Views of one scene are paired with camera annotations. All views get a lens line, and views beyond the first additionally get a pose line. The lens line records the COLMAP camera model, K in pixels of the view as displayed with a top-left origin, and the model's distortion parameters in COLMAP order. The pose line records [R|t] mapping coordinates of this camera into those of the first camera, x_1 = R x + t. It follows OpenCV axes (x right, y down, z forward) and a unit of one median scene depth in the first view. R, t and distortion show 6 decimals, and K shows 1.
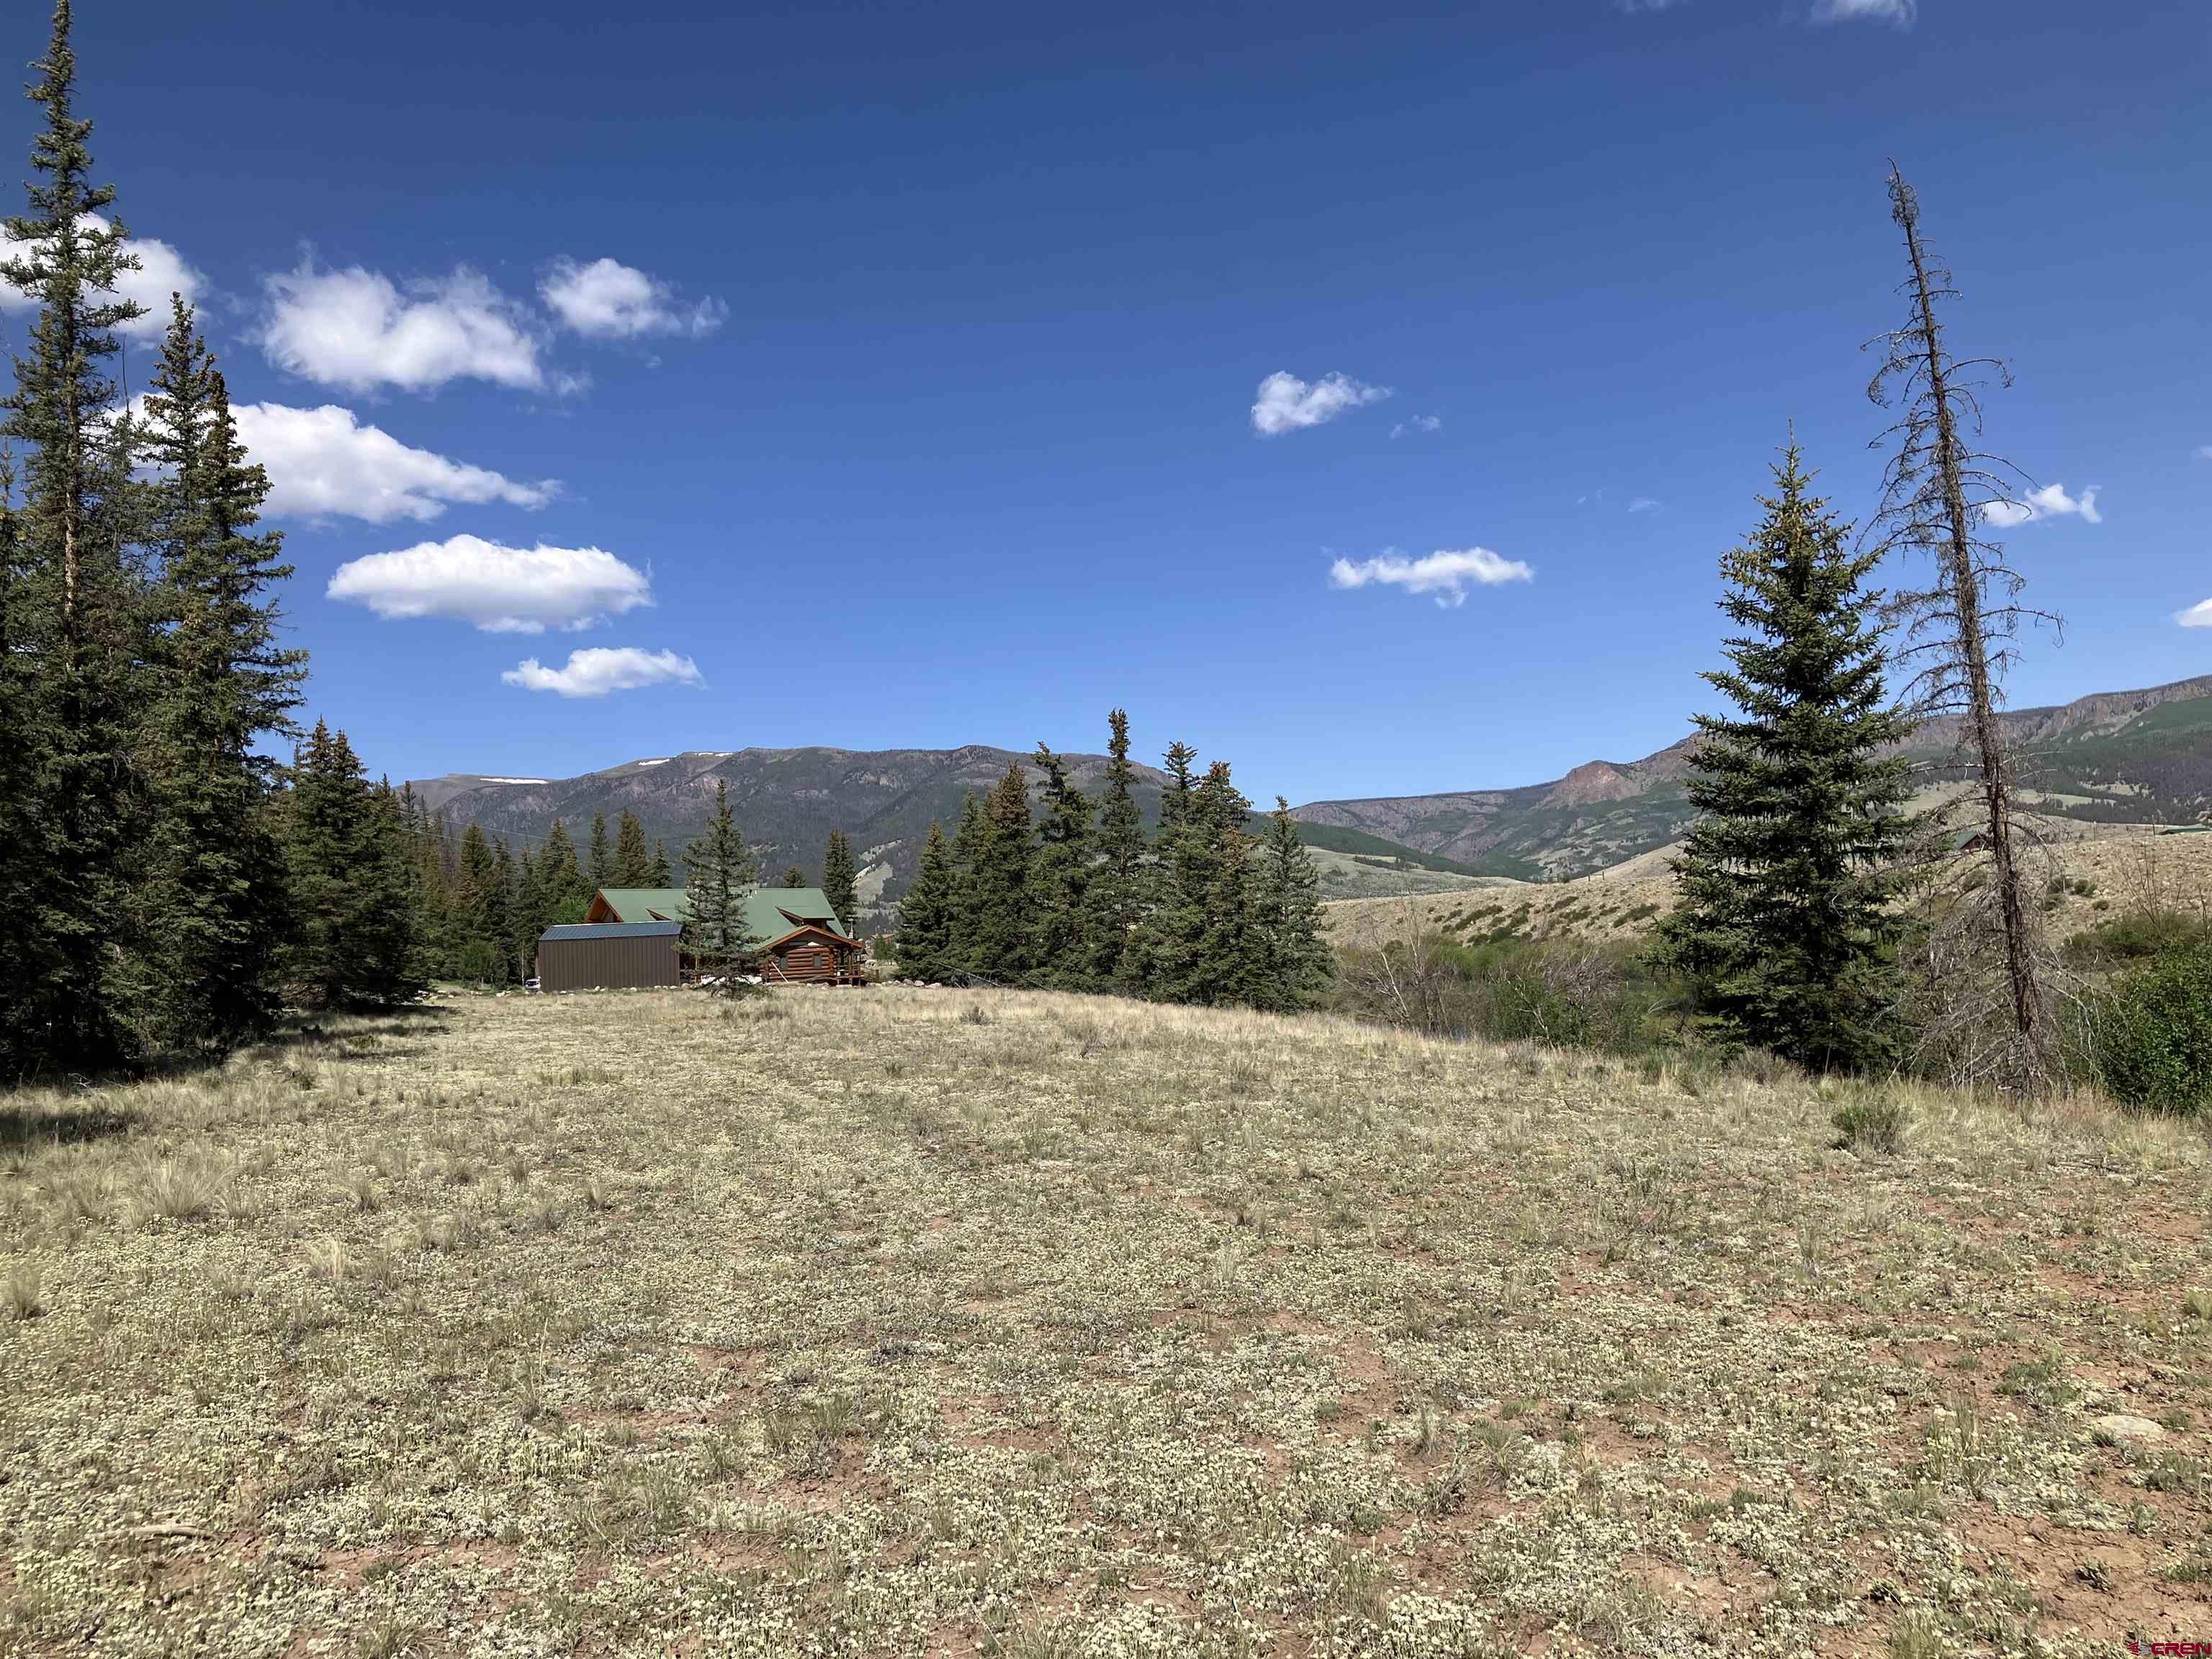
lens RADIAL K [[1793.1, 0, 1093.5], [0, 1793.1, 781.5], [0, 0, 1]] dist [0.159590, -0.324310]
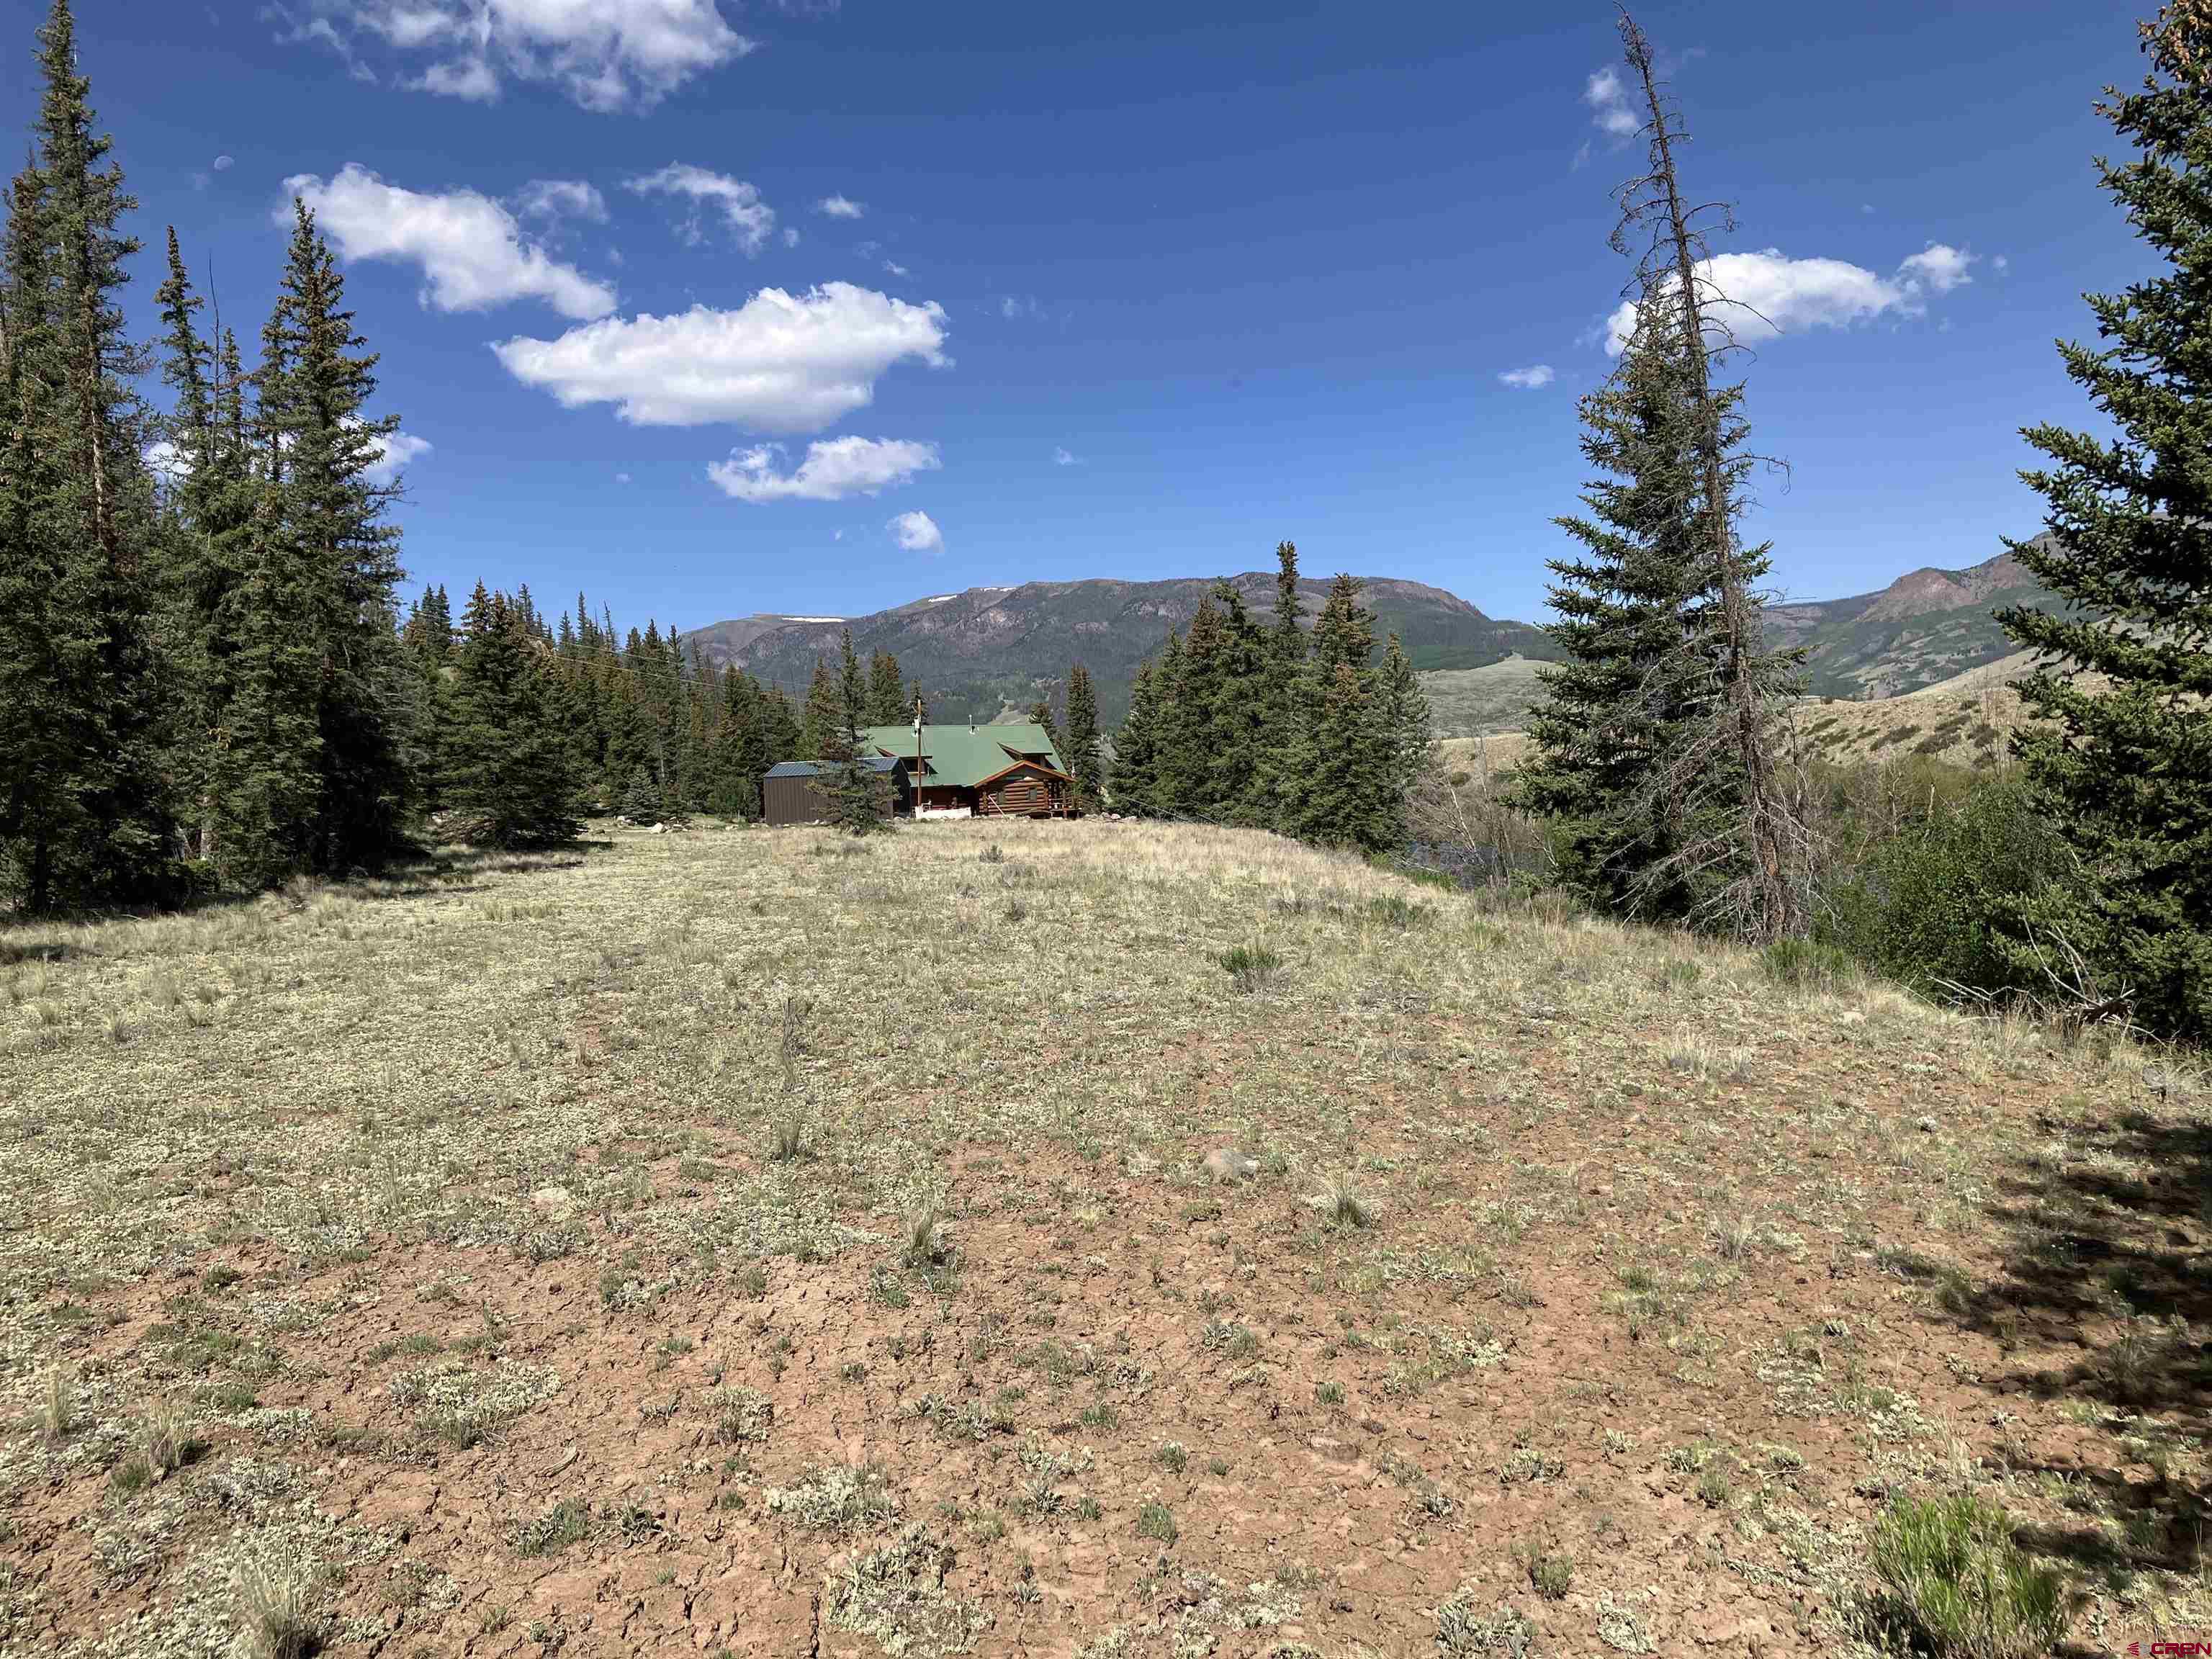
lens RADIAL K [[1823.6, 0, 1107.9], [0, 1823.6, 758.4], [0, 0, 1]] dist [0.098177, -0.216221]
pose [[0.985165, -0.011751, -0.171210, 0.121465], [0.025921, 0.996396, 0.080765, -0.007299], [0.169644, -0.084005, 0.981919, -0.023747]]
